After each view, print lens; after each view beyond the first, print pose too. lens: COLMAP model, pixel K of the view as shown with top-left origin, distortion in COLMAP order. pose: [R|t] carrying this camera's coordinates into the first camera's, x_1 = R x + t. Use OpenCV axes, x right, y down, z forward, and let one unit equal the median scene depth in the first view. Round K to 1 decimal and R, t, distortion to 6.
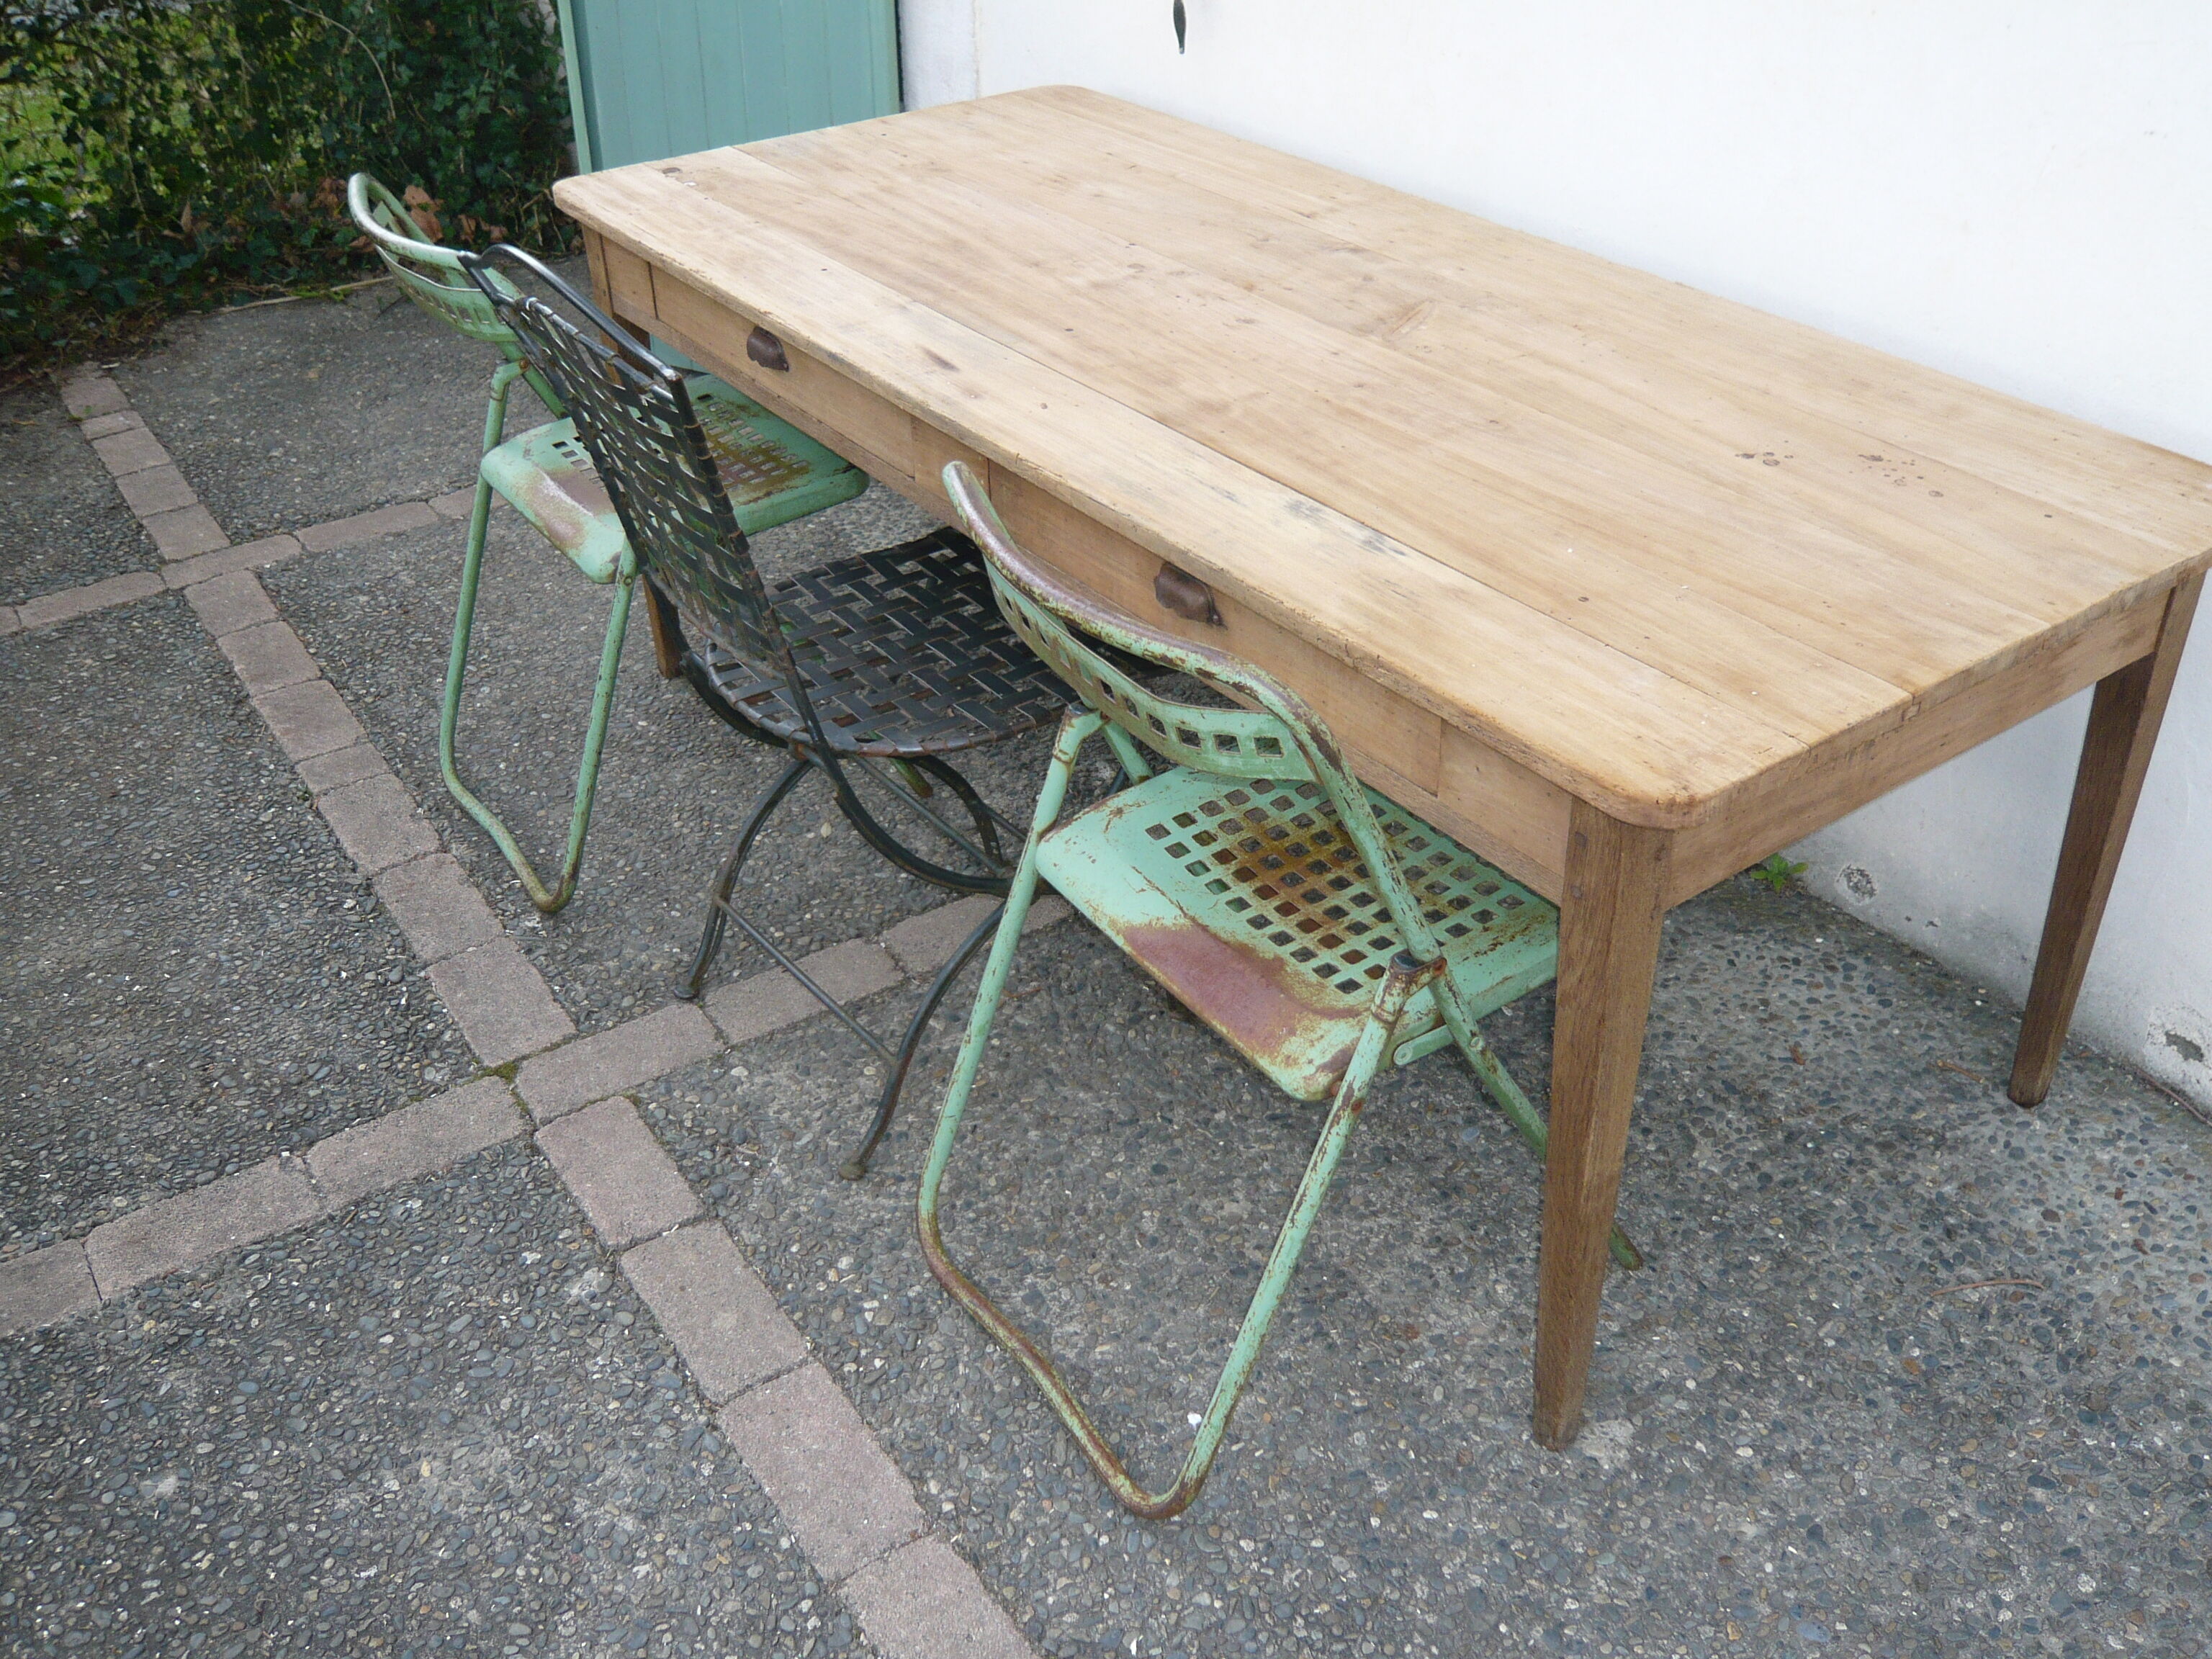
lens RADIAL K [[2064.7, 0, 1111.9], [0, 2064.7, 838.1], [0, 0, 1]] dist [-0.084046, 0.000000]
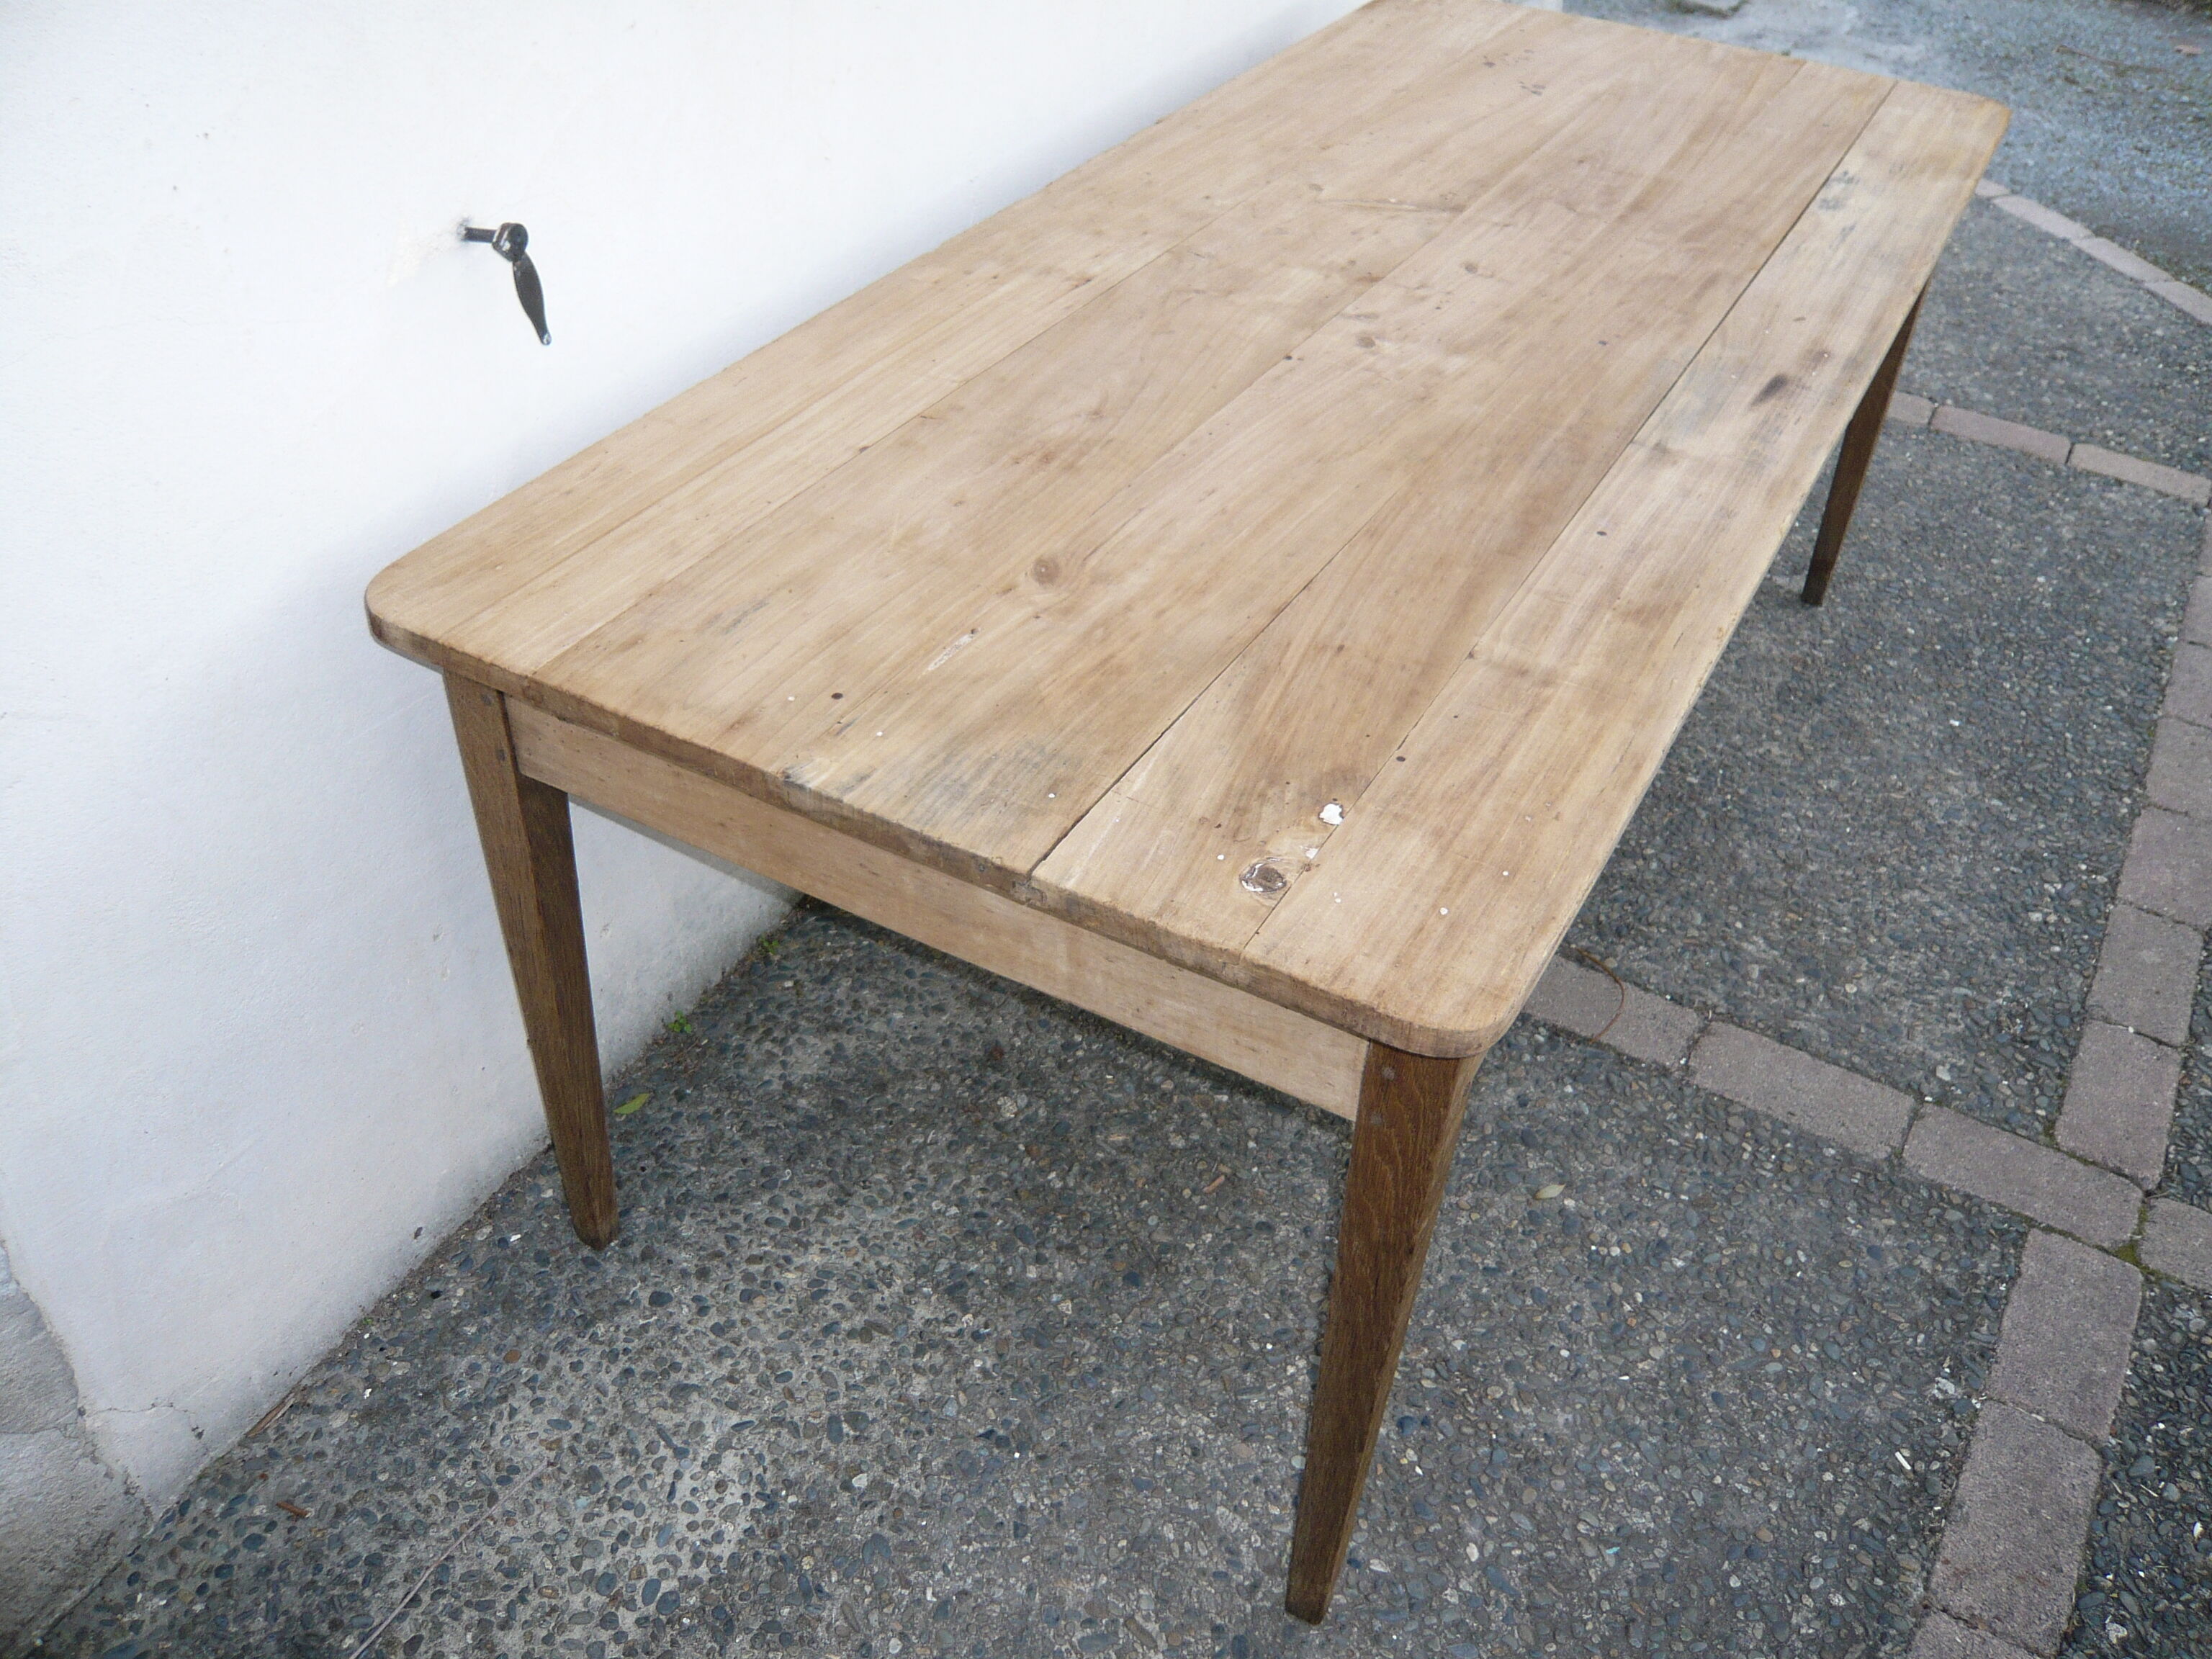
lens RADIAL K [[1874.9, 0, 1107.7], [0, 1874.9, 829.4], [0, 0, 1]] dist [-0.089457, 0.029903]
pose [[-0.421805, -0.563352, 0.710433, -0.620999], [0.481938, 0.524388, 0.701964, -0.815313], [-0.767995, 0.638477, 0.050311, 1.303371]]
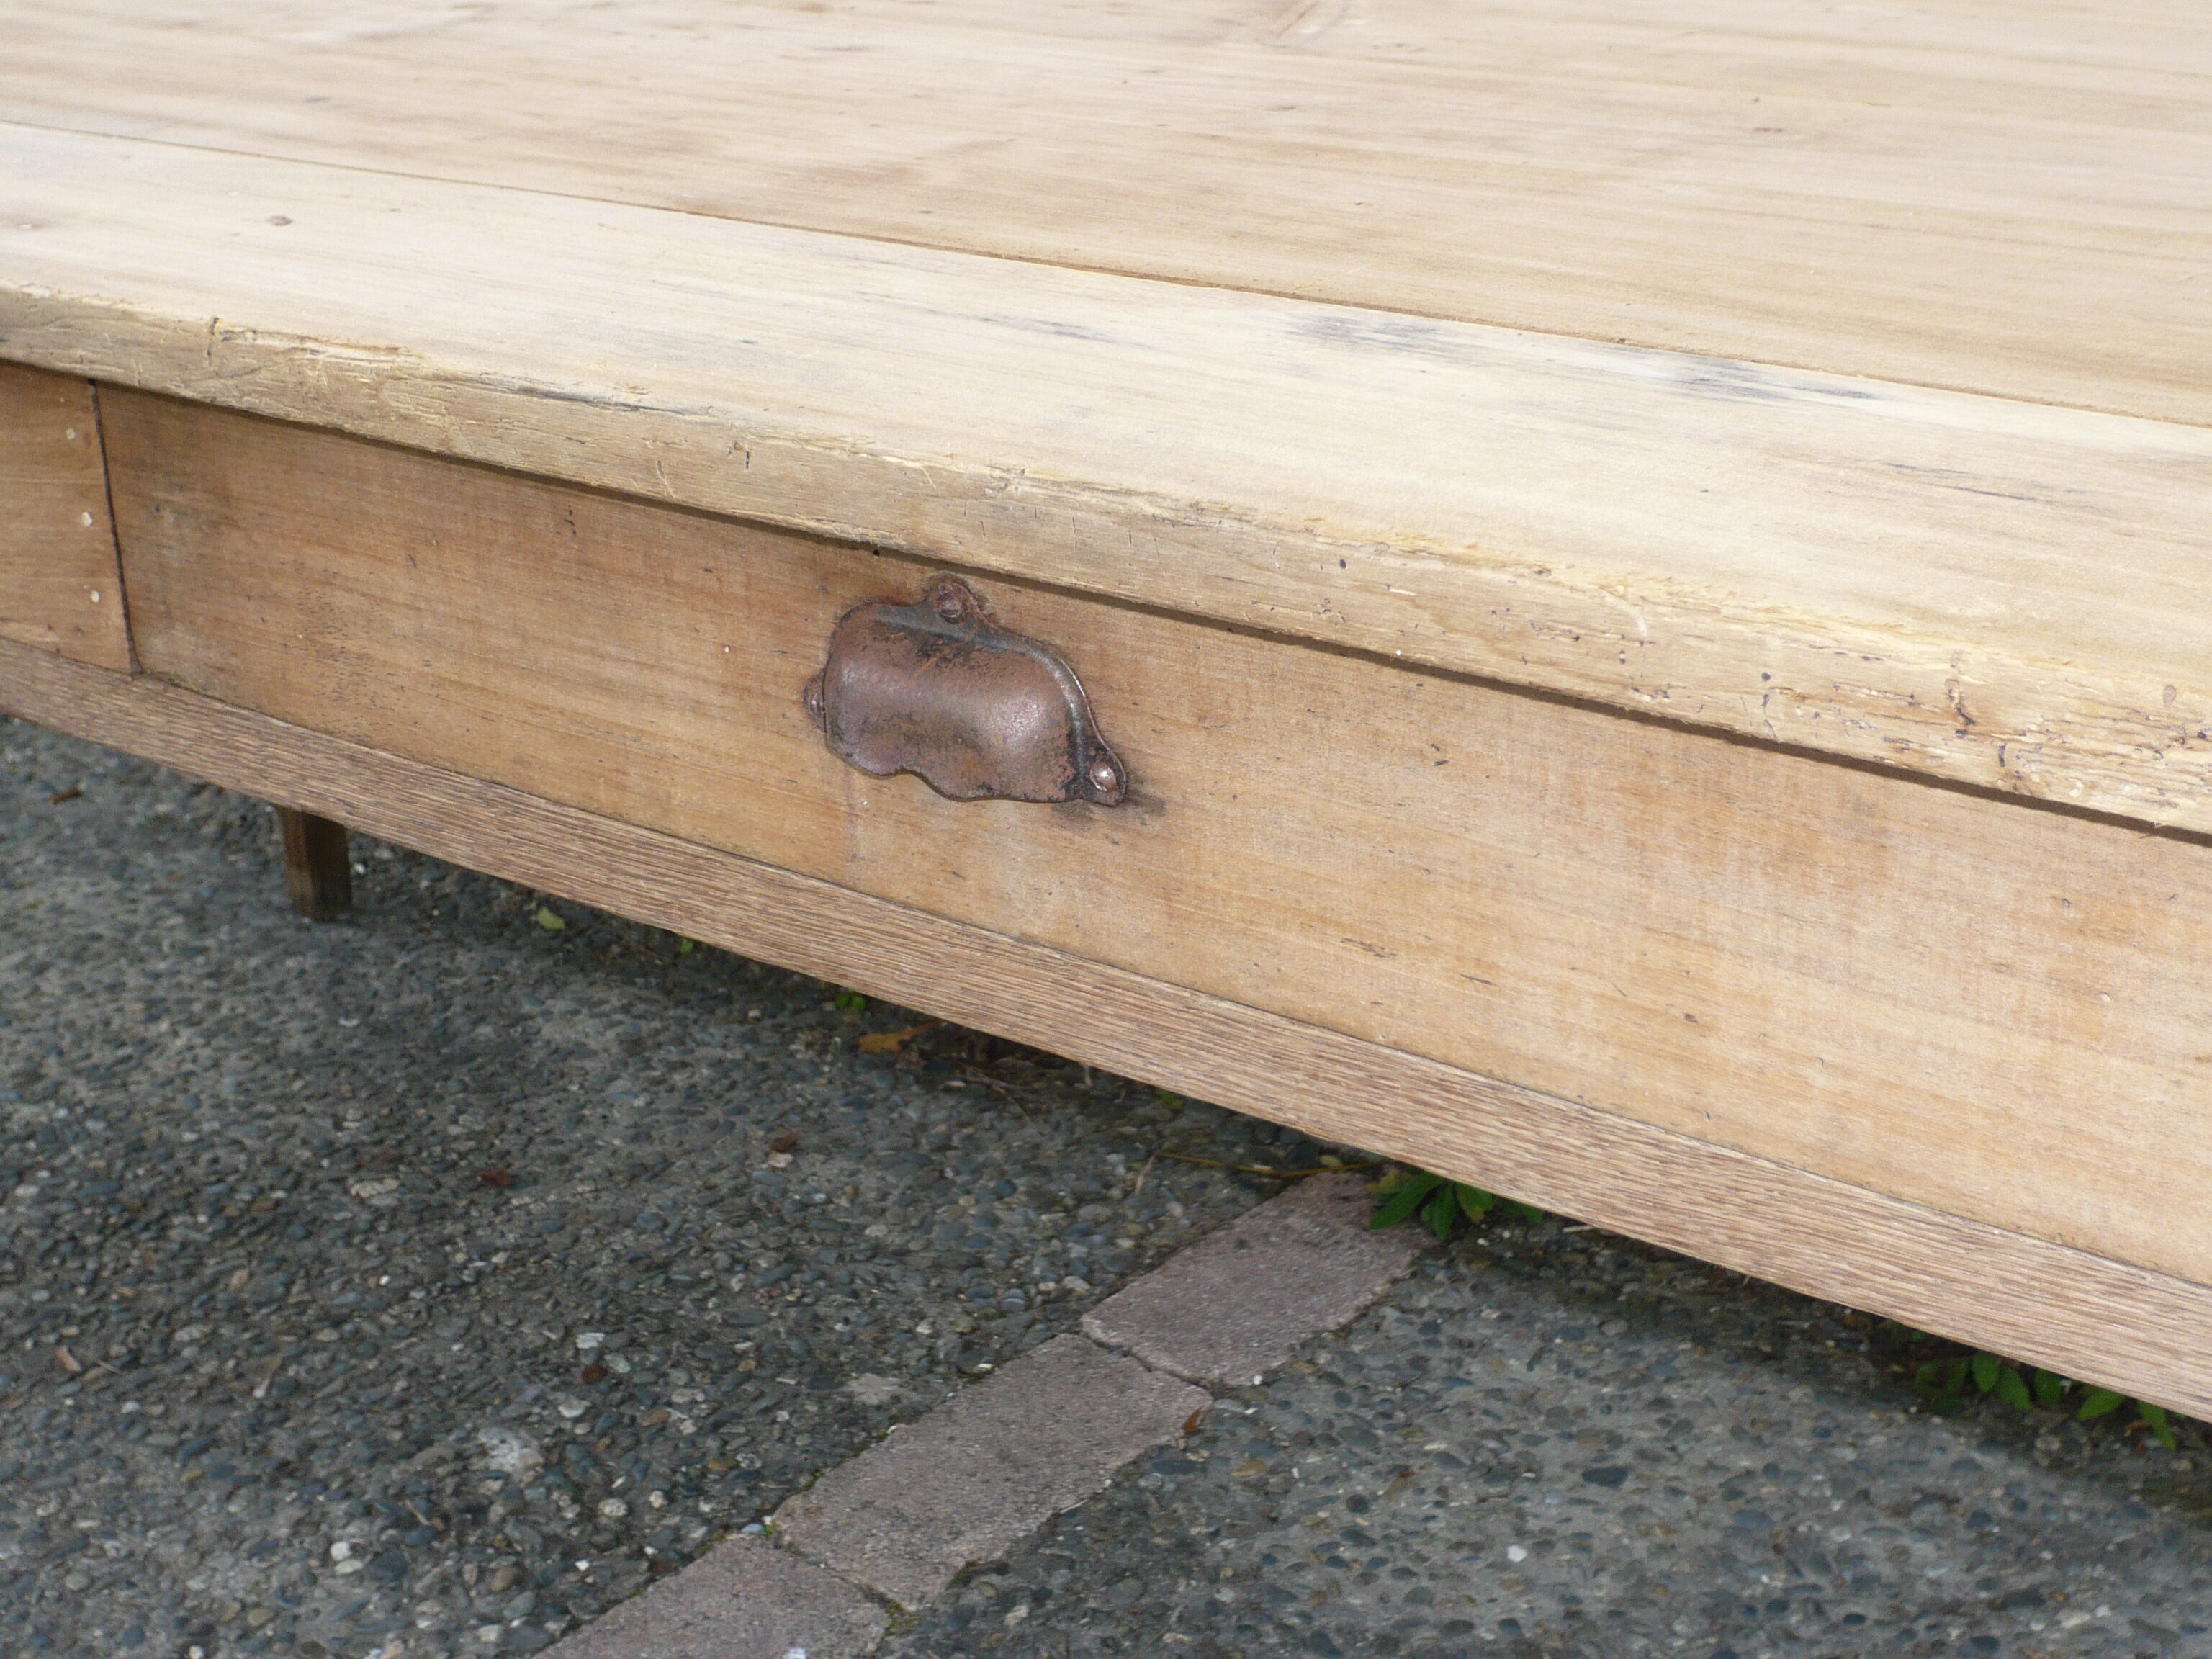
lens RADIAL K [[3240.5, 0, 1108.7], [0, 3240.5, 830.0], [0, 0, 1]] dist [-0.115990, 0.000000]
pose [[0.962253, -0.115078, 0.246629, -0.039862], [0.162283, 0.970091, -0.180519, -0.025845], [-0.218479, 0.213729, 0.952149, 0.539506]]
